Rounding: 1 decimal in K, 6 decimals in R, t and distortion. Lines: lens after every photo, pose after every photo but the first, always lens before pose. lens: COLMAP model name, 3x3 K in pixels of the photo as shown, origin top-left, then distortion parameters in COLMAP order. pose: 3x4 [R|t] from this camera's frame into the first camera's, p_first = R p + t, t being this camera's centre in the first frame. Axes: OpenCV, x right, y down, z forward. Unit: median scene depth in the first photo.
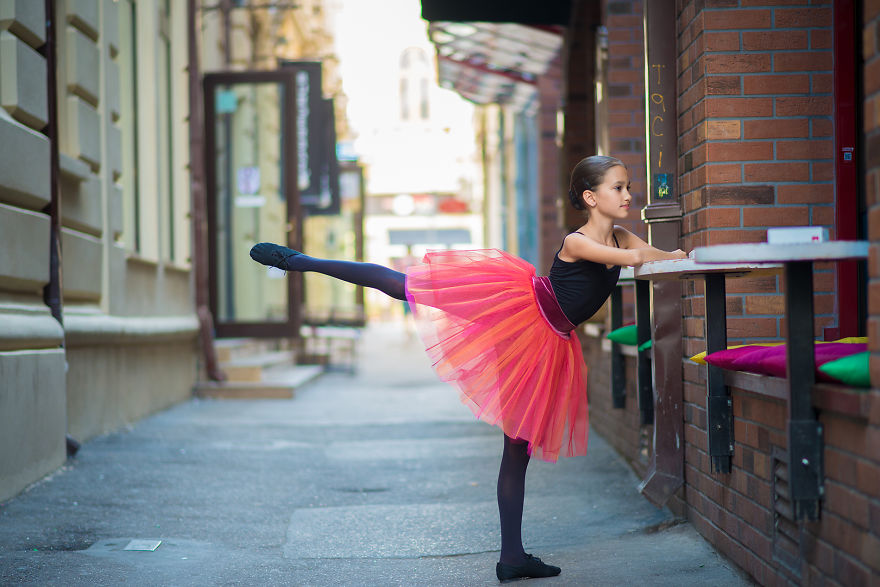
lens RADIAL K [[2244.0, 0, 441.9], [0, 2244.0, 291.2], [0, 0, 1]] dist [0.120612, 0.000000]
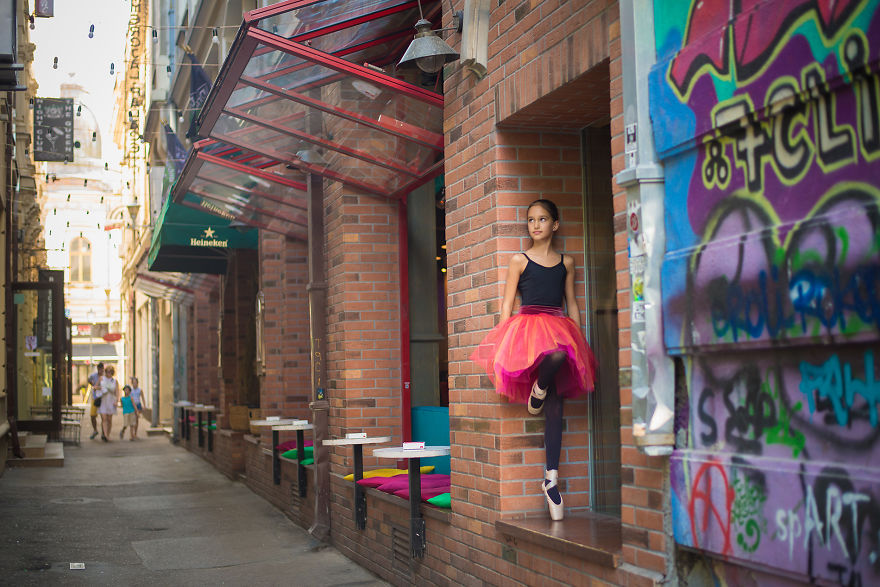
lens RADIAL K [[1343.8, 0, 439.7], [0, 1343.8, 295.8], [0, 0, 1]] dist [-0.076409, 0.000000]
pose [[0.963525, 0.009686, 0.267442, -0.145372], [0.004609, 0.998596, -0.052773, -0.074390], [-0.267577, 0.052081, 0.962128, -0.311985]]
